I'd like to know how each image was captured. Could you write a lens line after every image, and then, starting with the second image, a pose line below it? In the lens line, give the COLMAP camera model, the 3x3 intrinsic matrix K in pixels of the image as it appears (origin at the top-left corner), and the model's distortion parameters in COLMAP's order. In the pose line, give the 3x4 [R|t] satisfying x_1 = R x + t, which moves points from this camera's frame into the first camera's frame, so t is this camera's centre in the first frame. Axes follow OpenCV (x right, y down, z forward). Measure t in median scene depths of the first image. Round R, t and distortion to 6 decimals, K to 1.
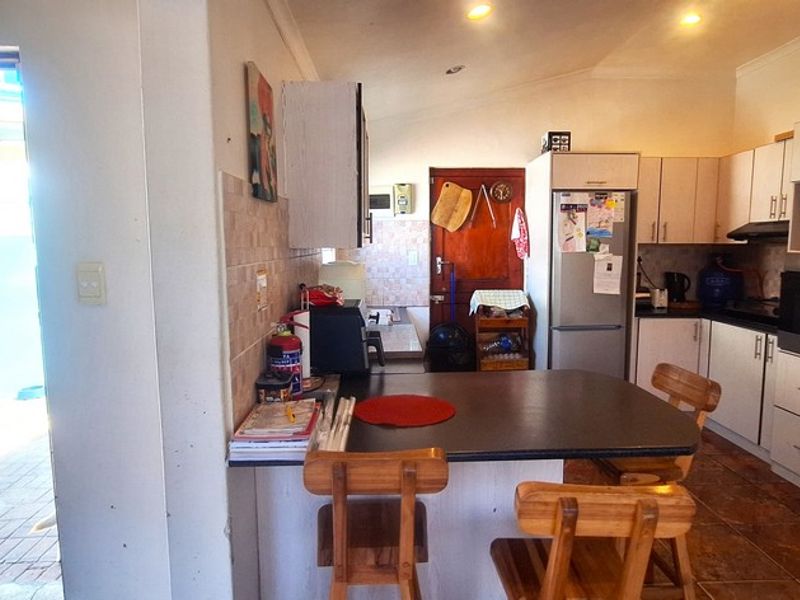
lens RADIAL K [[519.8, 0, 399.5], [0, 519.8, 302.3], [0, 0, 1]] dist [-0.027673, 0.024882]
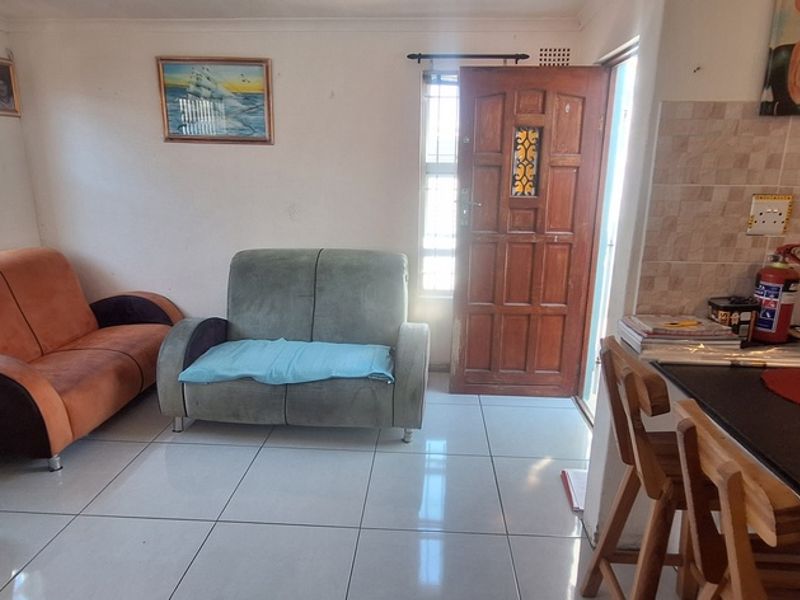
lens RADIAL K [[519.8, 0, 399.5], [0, 519.8, 302.3], [0, 0, 1]] dist [-0.027673, 0.024882]
pose [[-0.083586, 0.260376, -0.961882, 0.345161], [-0.119685, 0.955650, 0.269090, -0.020167], [0.989287, 0.137615, -0.048715, 0.181280]]
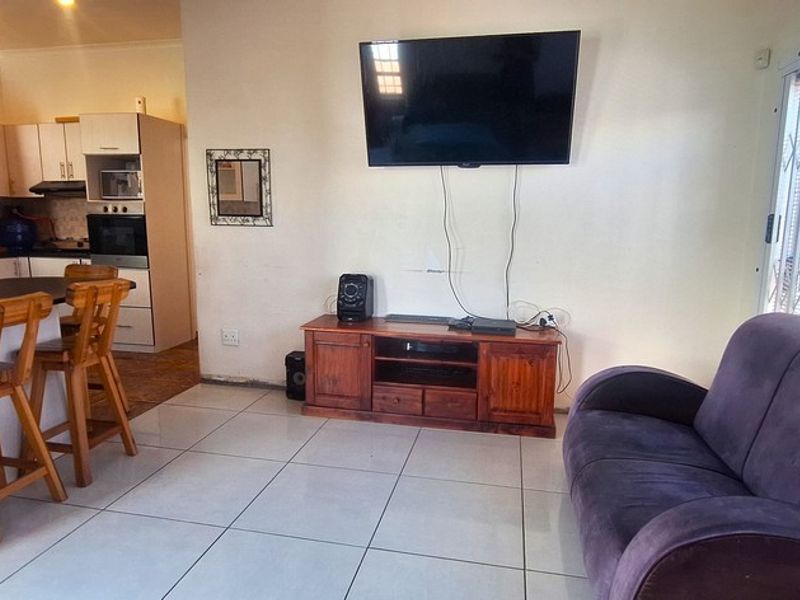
lens RADIAL K [[522.6, 0, 403.5], [0, 522.6, 298.0], [0, 0, 1]] dist [0.002090, 0.000295]
pose [[0.232786, -0.143353, 0.961905, -0.403211], [0.100120, 0.987354, 0.122916, 0.063323], [-0.967361, 0.067693, 0.244195, -0.179022]]
